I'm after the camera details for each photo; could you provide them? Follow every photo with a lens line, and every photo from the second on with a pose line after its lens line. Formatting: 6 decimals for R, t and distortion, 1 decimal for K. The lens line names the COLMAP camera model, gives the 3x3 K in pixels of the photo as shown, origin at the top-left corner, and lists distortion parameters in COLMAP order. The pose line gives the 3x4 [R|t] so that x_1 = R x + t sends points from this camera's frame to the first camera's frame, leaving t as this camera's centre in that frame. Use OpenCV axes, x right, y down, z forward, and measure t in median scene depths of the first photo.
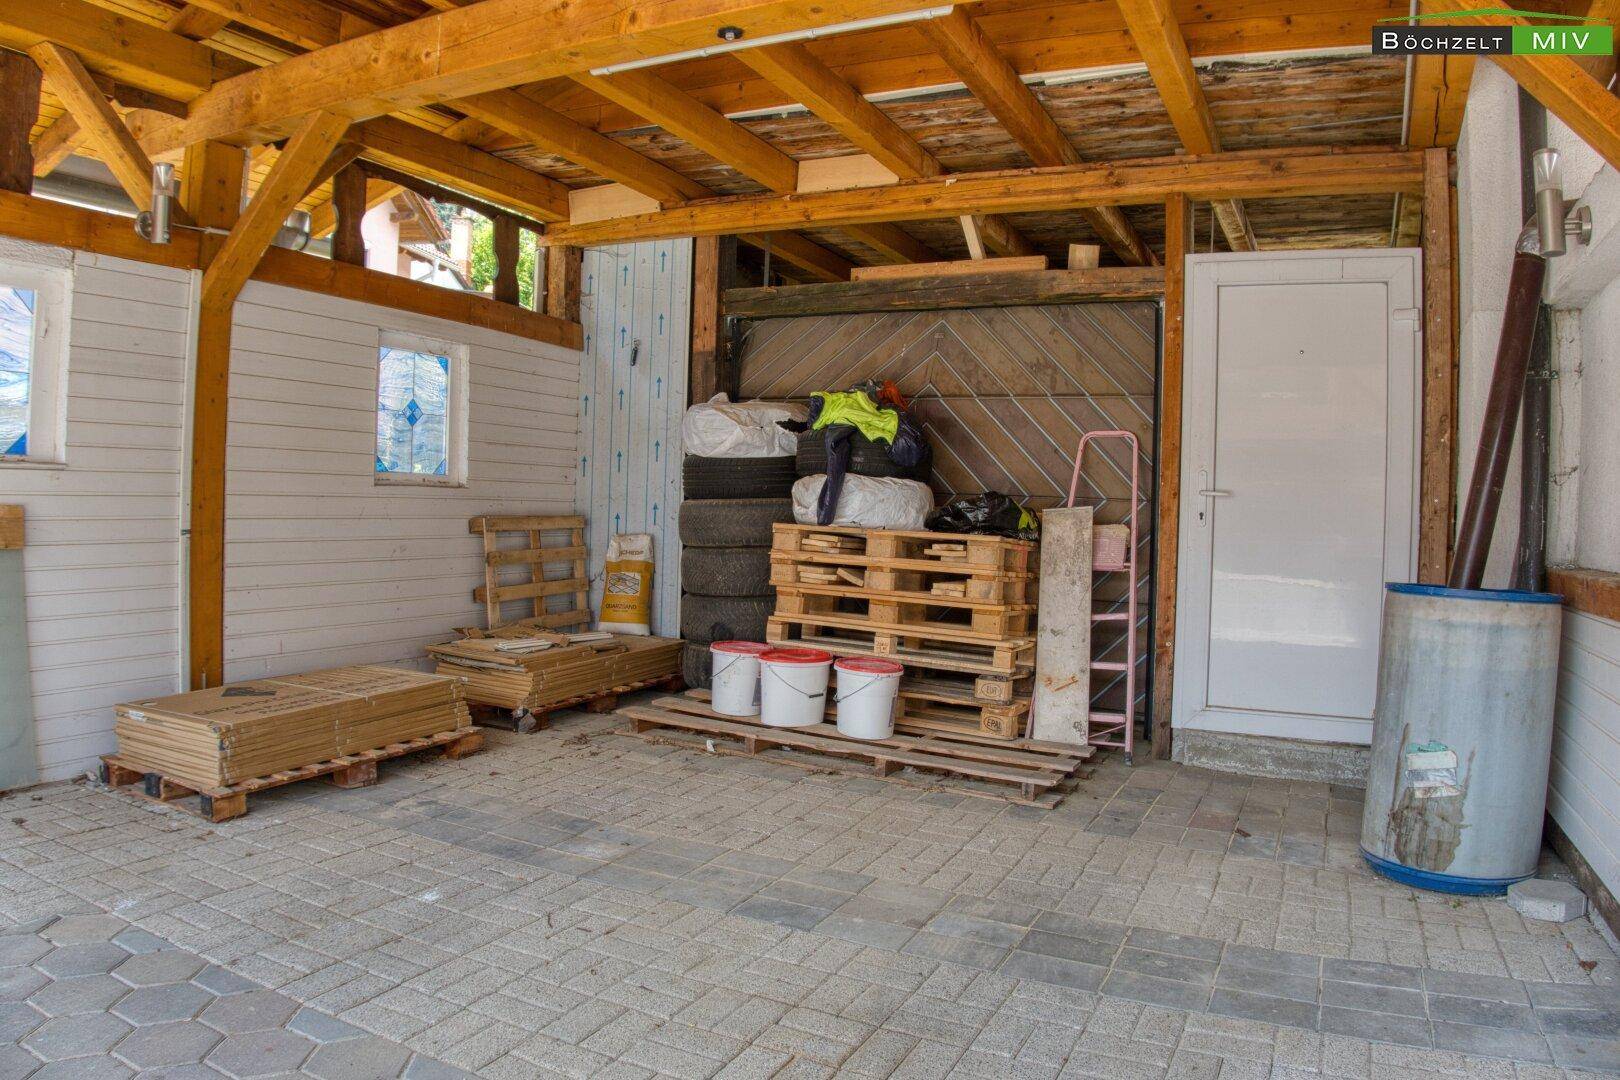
lens RADIAL K [[1126.4, 0, 811.7], [0, 1126.4, 536.9], [0, 0, 1]] dist [-0.003758, -0.205799]
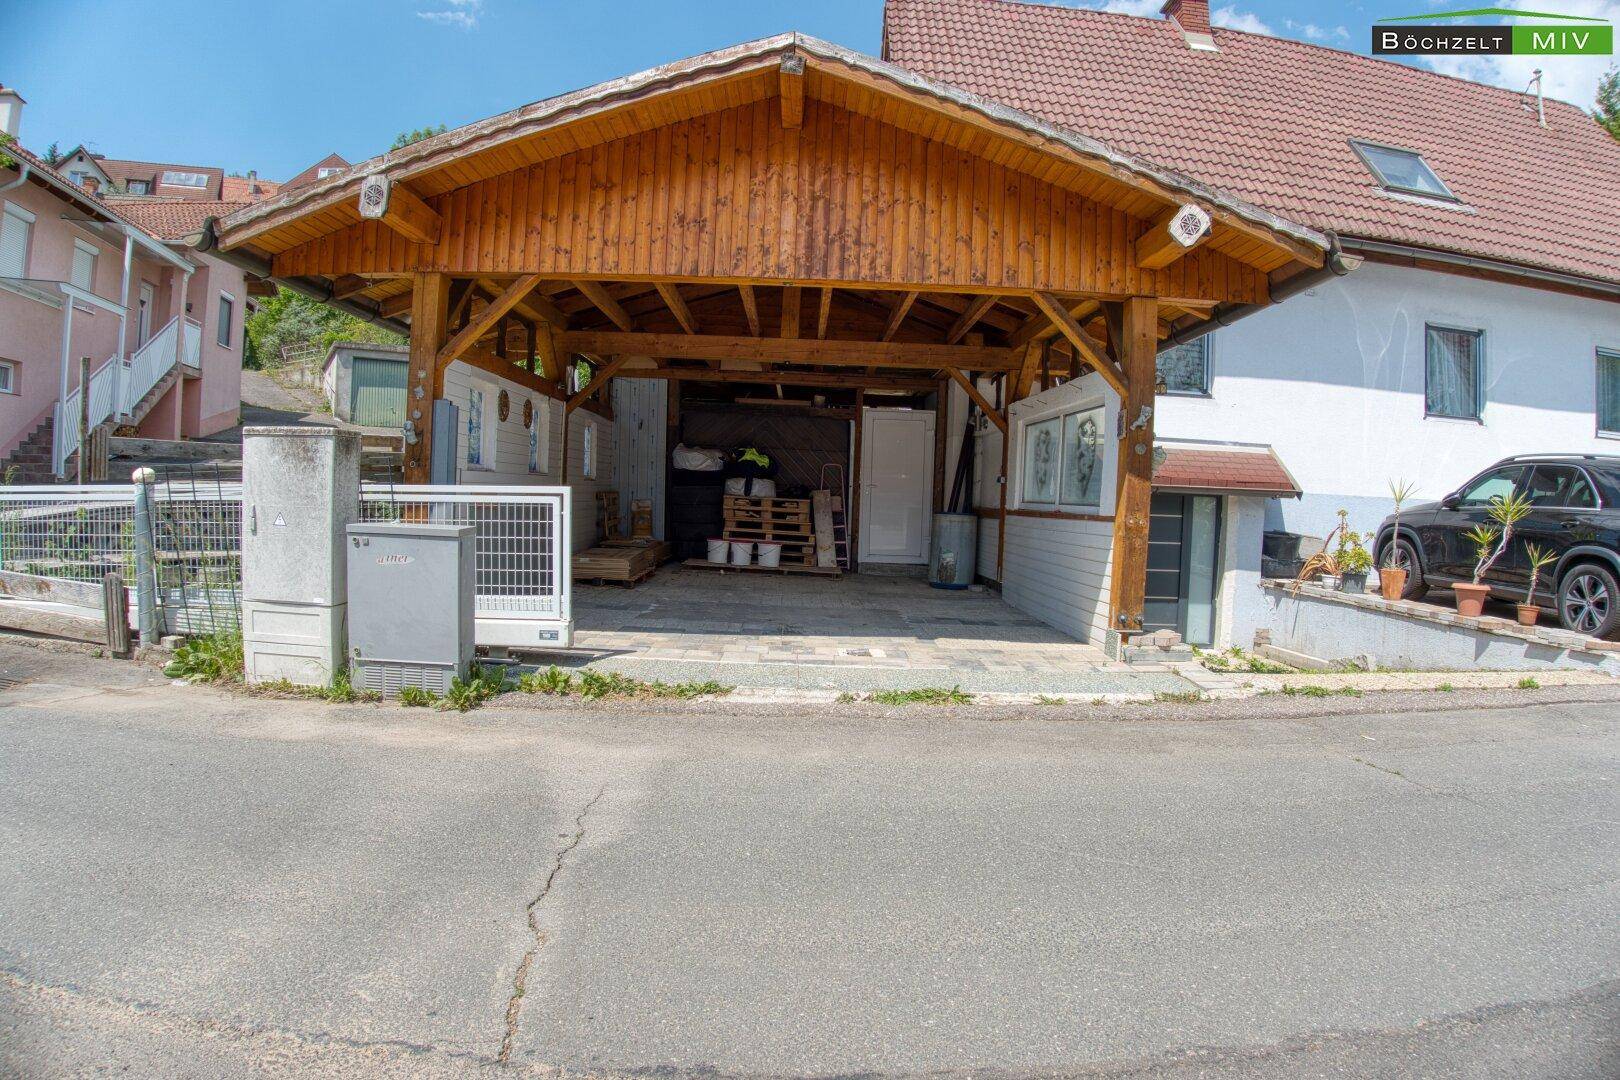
lens RADIAL K [[877.4, 0, 816.7], [0, 877.4, 544.5], [0, 0, 1]] dist [-0.175402, 0.024885]
pose [[0.887248, -0.021230, 0.460805, -0.829717], [0.000982, 0.999025, 0.044135, 0.014247], [-0.461292, -0.038706, 0.886404, -1.006525]]
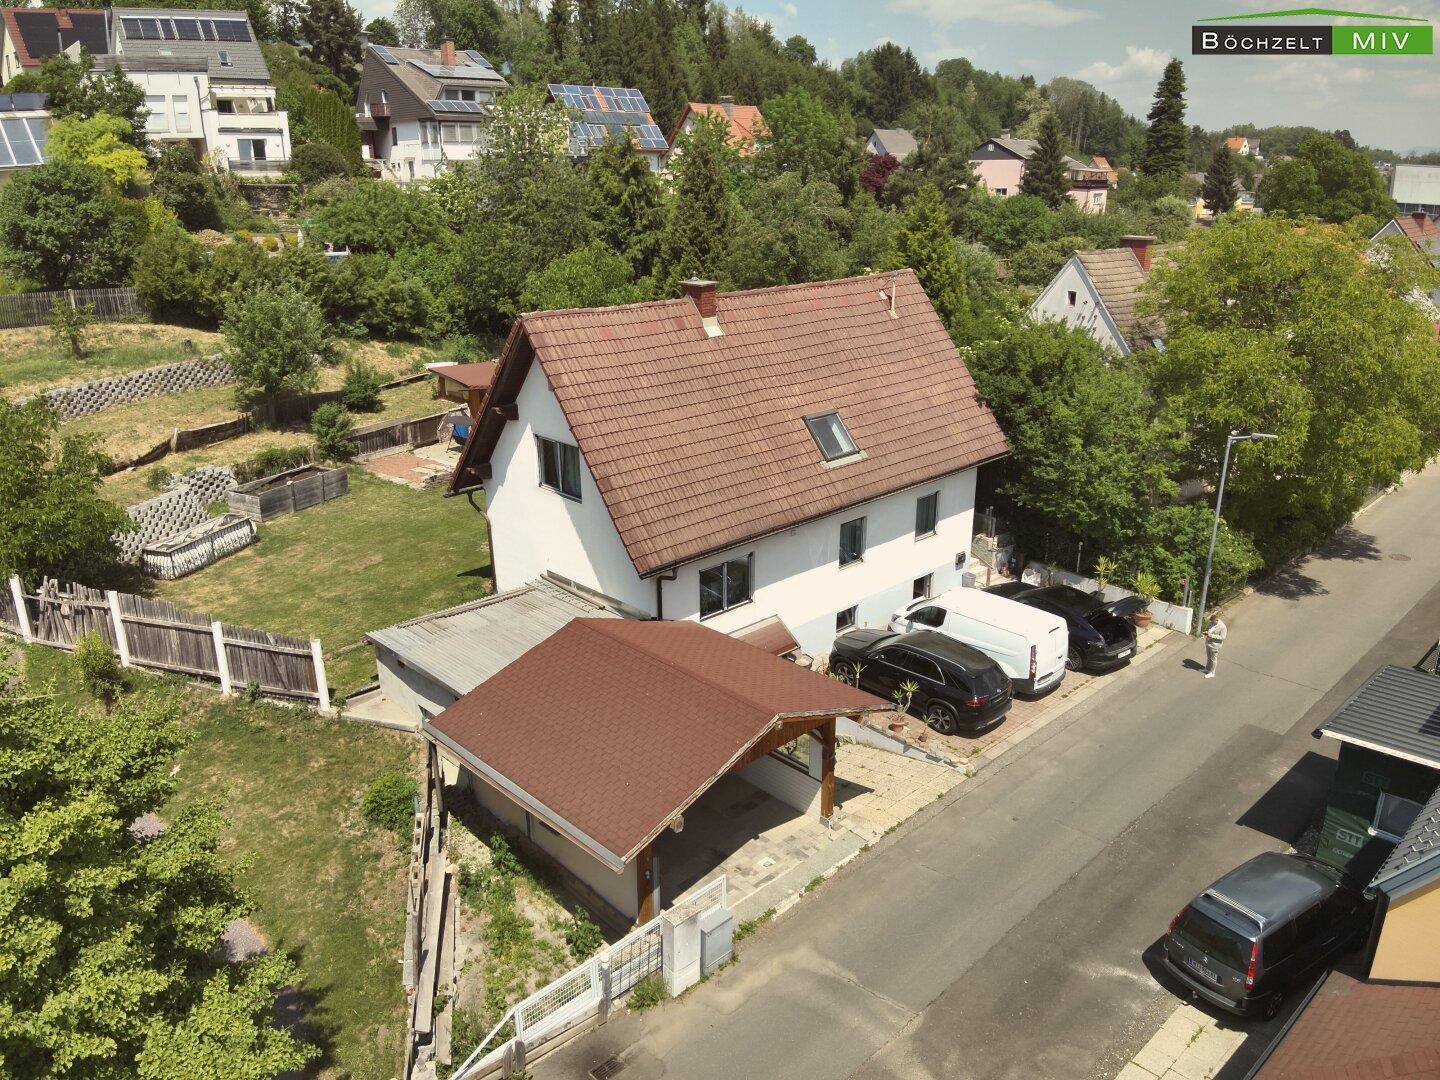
lens RADIAL K [[1054.7, 0, 720.5], [0, 1054.7, 532.5], [0, 0, 1]] dist [0.091390, -0.186135]
pose [[0.337254, -0.335303, 0.879677, -3.477101], [0.038361, 0.938540, 0.343032, -2.386123], [-0.940632, -0.081944, 0.329389, -1.096610]]
